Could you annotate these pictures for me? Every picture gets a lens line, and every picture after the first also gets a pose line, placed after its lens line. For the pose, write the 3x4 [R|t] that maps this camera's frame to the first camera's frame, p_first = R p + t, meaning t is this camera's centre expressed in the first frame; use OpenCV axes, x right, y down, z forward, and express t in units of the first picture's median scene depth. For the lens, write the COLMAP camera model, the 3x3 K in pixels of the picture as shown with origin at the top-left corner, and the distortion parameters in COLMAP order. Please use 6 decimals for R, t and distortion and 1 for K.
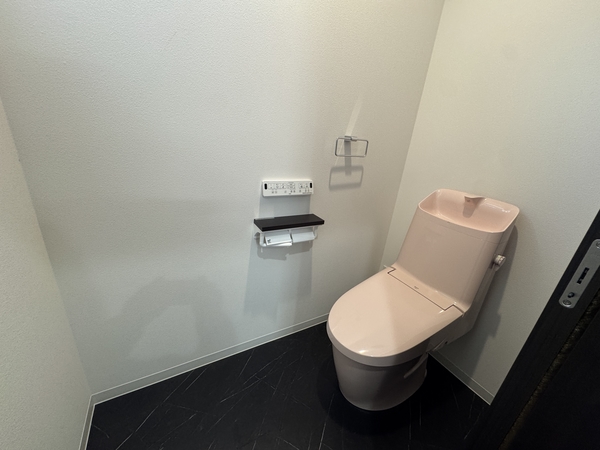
lens RADIAL K [[238.7, 0, 300.9], [0, 238.7, 224.8], [0, 0, 1]] dist [0.000905, -0.000719]
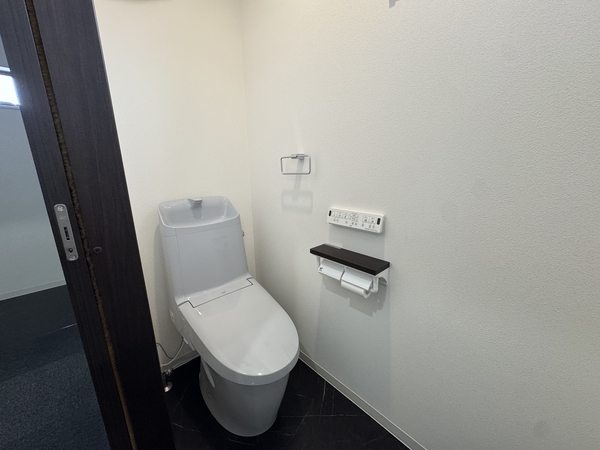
lens RADIAL K [[238.7, 0, 300.8], [0, 238.7, 225.2], [0, 0, 1]] dist [0.000905, -0.000719]
pose [[0.213143, 0.131187, -0.968174, 0.772736], [-0.313640, 0.947684, 0.059363, -0.128693], [0.925311, 0.291005, 0.243138, 0.631859]]
